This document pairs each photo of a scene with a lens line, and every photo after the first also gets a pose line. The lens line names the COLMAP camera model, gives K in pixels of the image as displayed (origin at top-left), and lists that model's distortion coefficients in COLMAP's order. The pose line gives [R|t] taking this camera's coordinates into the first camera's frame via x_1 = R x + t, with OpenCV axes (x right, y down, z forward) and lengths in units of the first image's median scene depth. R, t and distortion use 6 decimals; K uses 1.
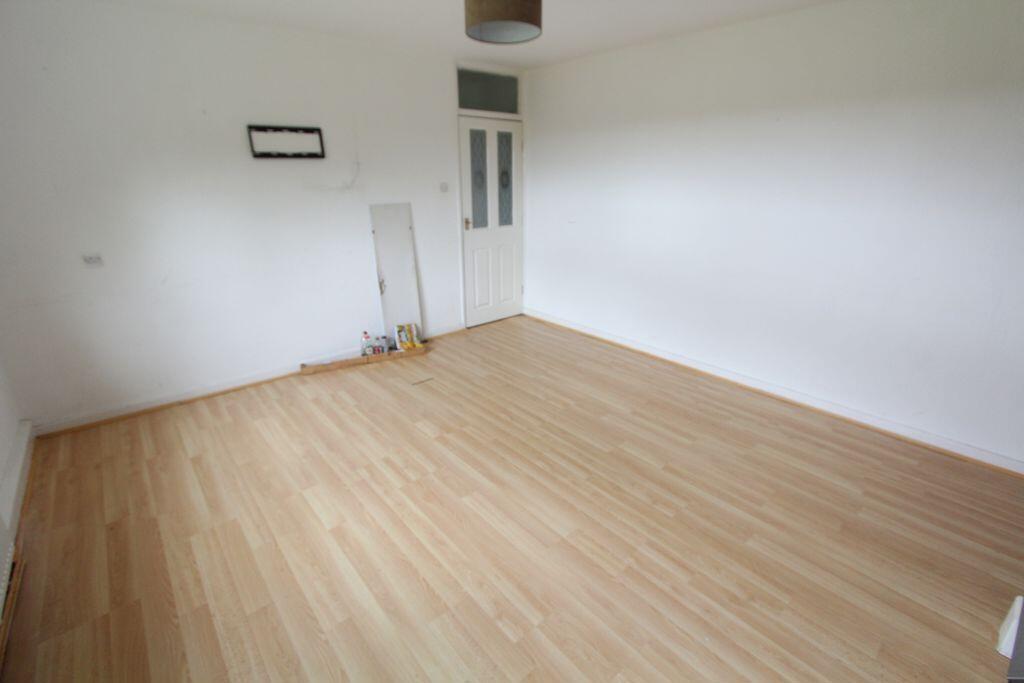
lens RADIAL K [[464.0, 0, 514.3], [0, 464.0, 343.2], [0, 0, 1]] dist [-0.002950, -0.000630]
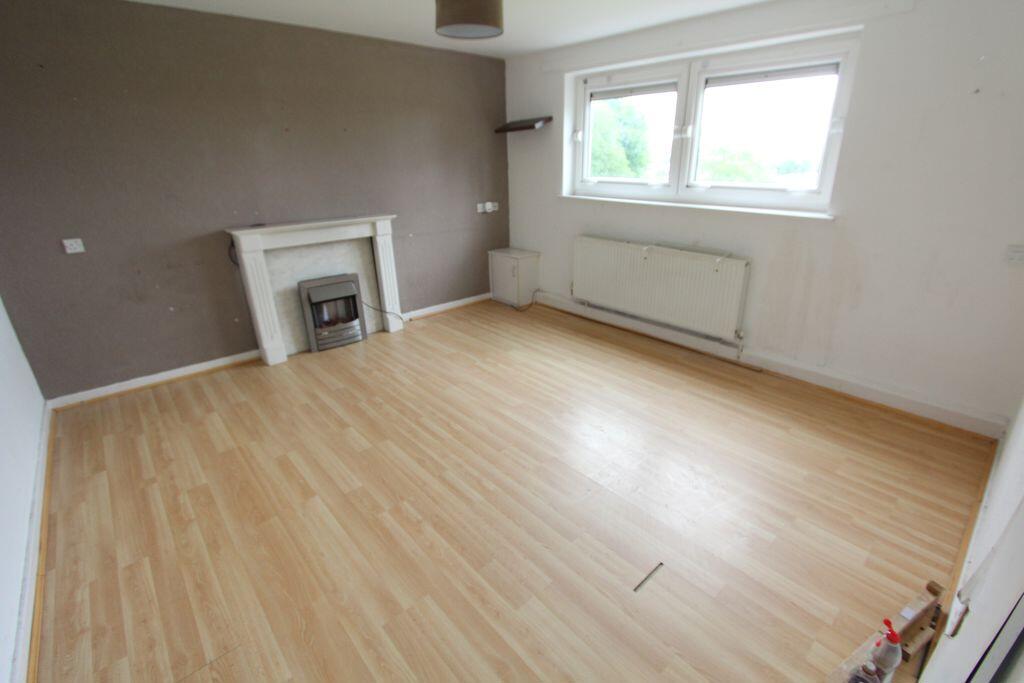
lens RADIAL K [[464.0, 0, 512.4], [0, 464.0, 346.2], [0, 0, 1]] dist [-0.002950, -0.000630]
pose [[-0.999888, 0.014935, -0.001303, -0.074230], [0.010030, 0.731030, 0.682272, -0.624539], [0.011142, 0.682182, -0.731097, 1.674165]]
